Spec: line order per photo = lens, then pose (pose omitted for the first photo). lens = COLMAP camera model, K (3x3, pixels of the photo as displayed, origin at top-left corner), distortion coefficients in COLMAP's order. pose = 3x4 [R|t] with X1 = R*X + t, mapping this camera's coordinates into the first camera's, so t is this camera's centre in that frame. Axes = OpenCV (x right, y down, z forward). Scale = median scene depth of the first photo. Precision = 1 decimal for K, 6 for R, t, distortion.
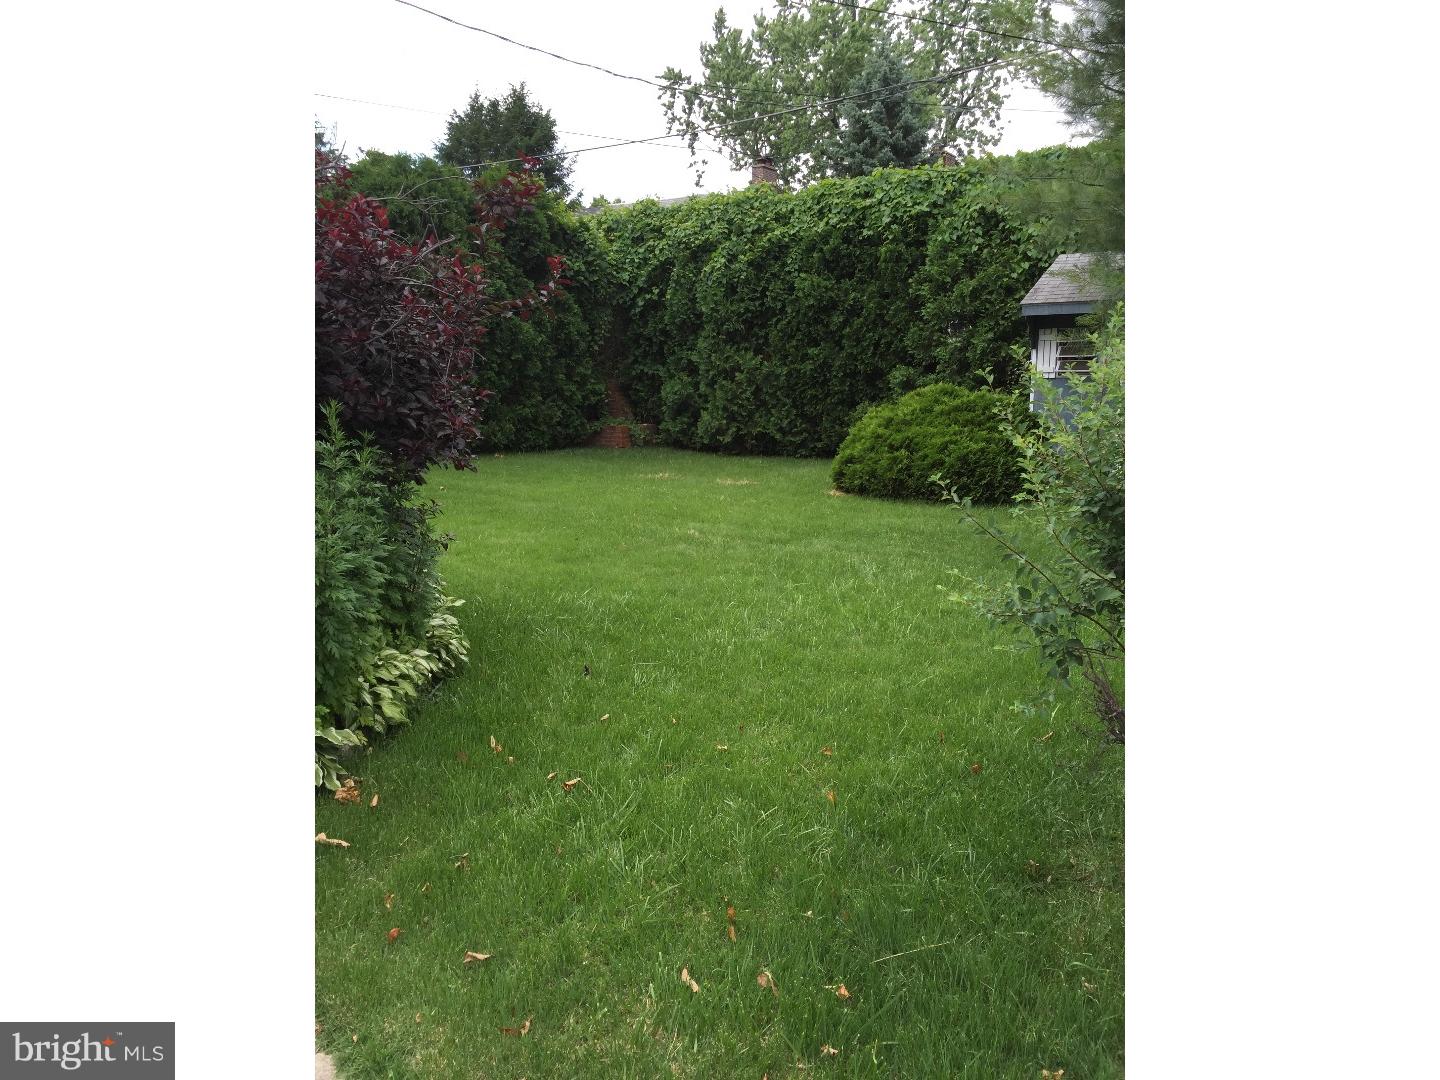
lens RADIAL K [[915.5, 0, 719.5], [0, 915.5, 540.2], [0, 0, 1]] dist [0.027092, -0.038277]
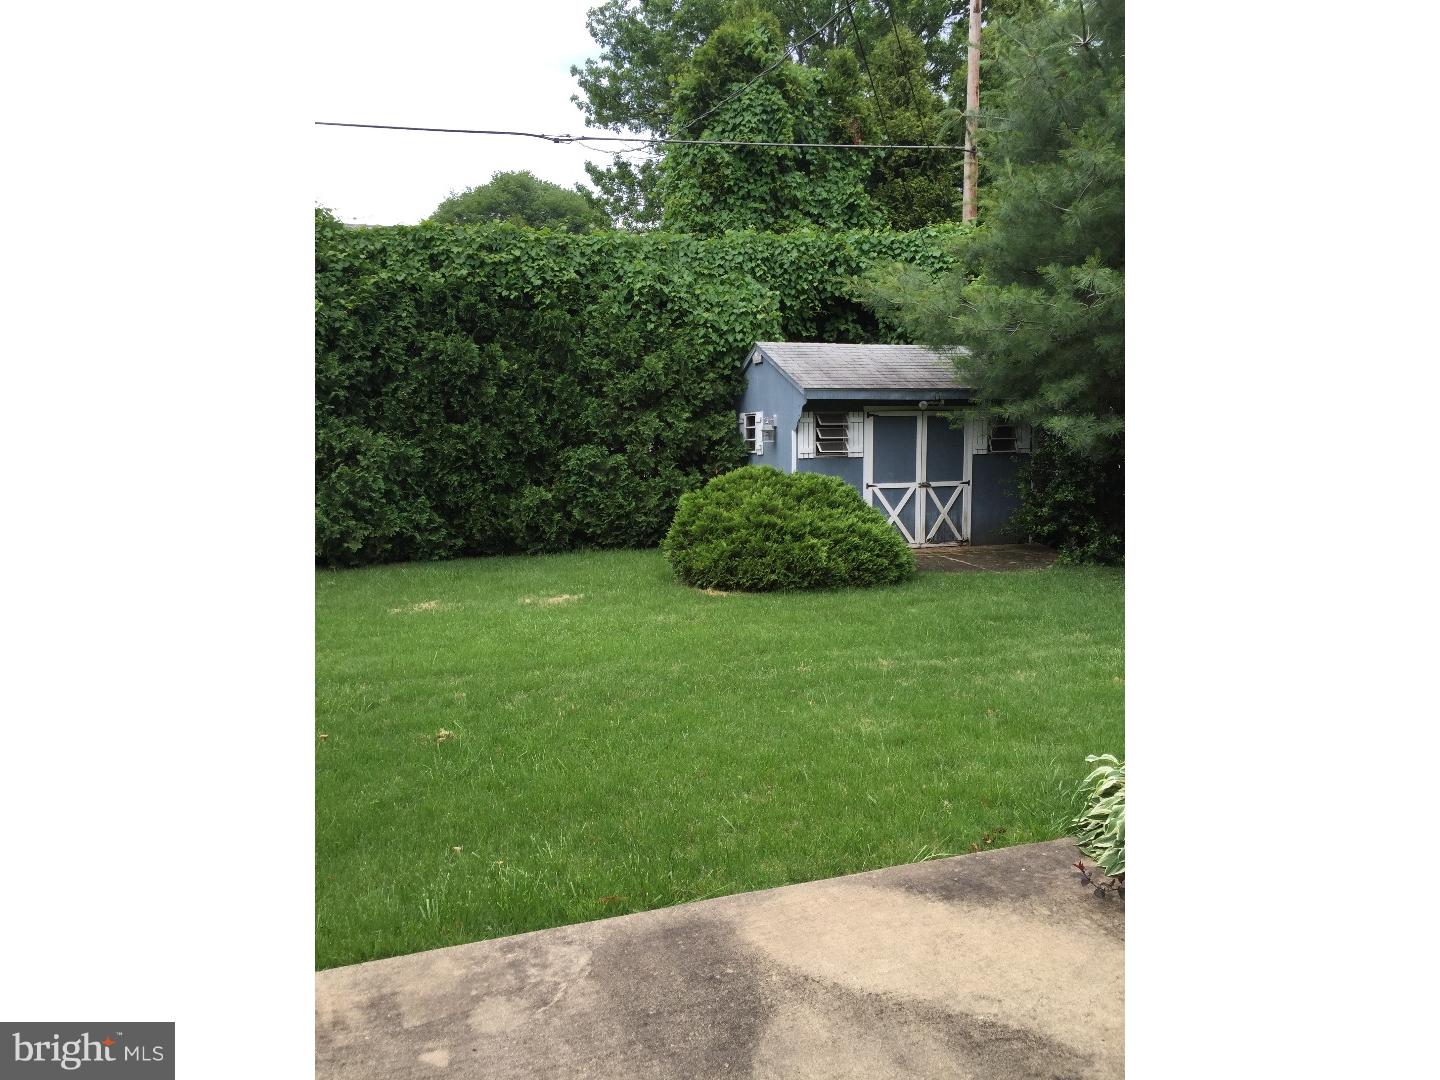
lens RADIAL K [[915.5, 0, 717.3], [0, 915.5, 540.9], [0, 0, 1]] dist [0.027092, -0.038277]
pose [[0.598798, -0.087250, 0.796133, -0.411184], [0.151577, 0.988429, -0.005682, -0.068508], [-0.786425, 0.124078, 0.605095, 0.343075]]
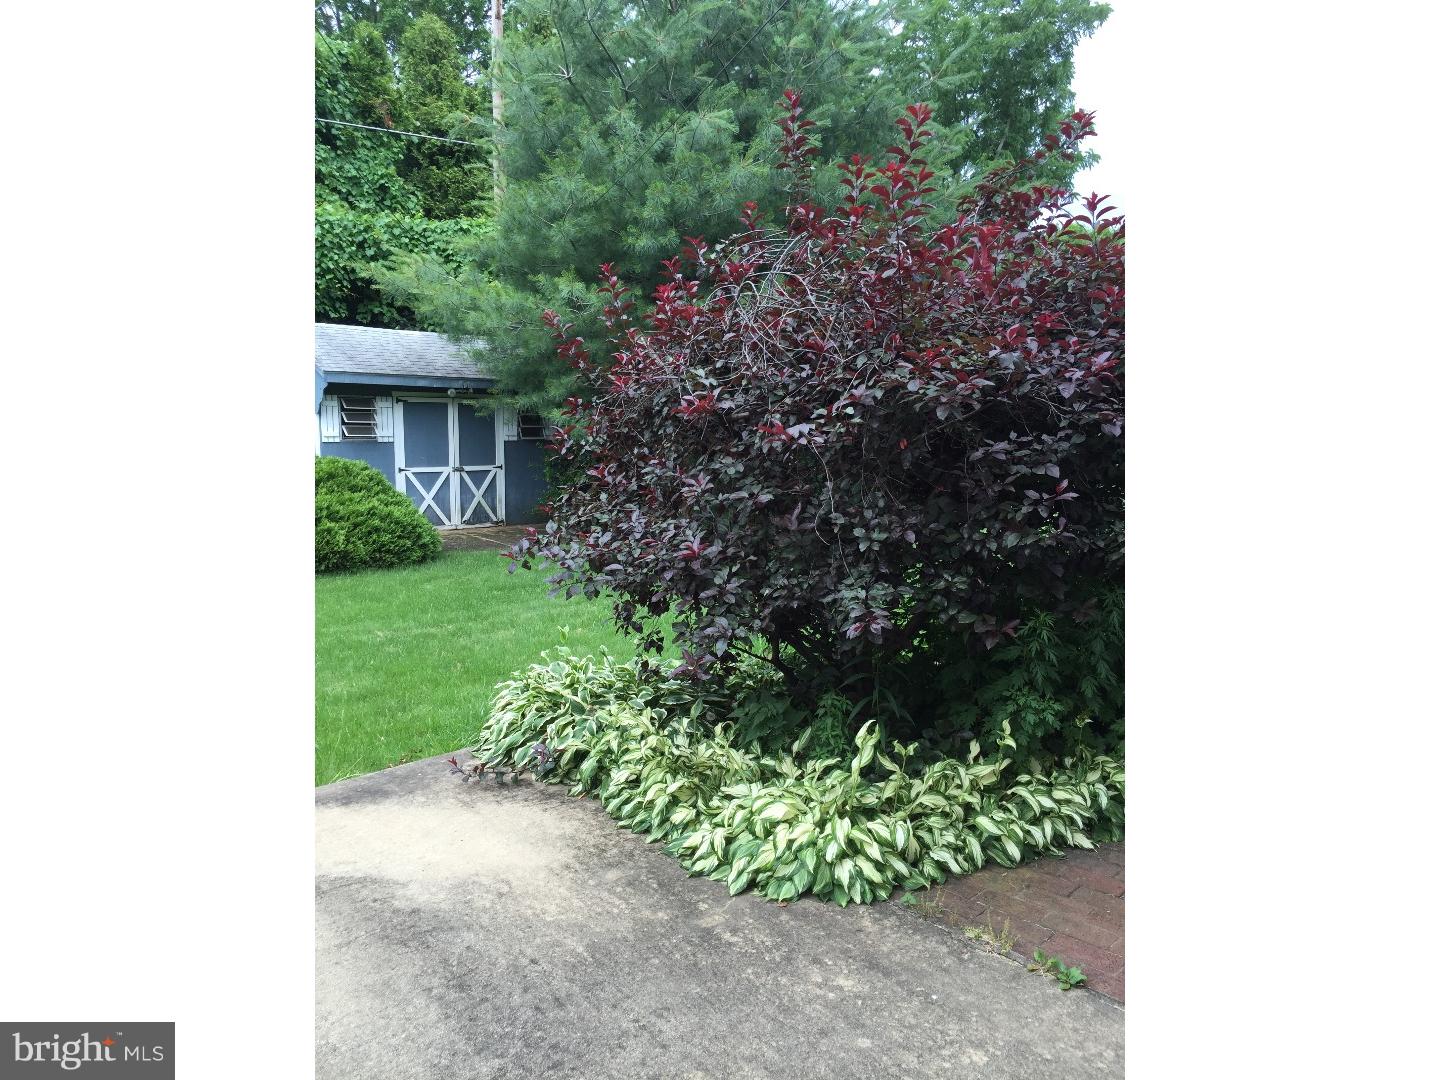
lens RADIAL K [[915.5, 0, 726.1], [0, 915.5, 542.3], [0, 0, 1]] dist [0.027092, -0.038277]
pose [[0.189949, -0.116568, 0.974849, -0.437539], [0.165902, 0.982459, 0.085152, -0.059746], [-0.967676, 0.145555, 0.205956, 0.284043]]
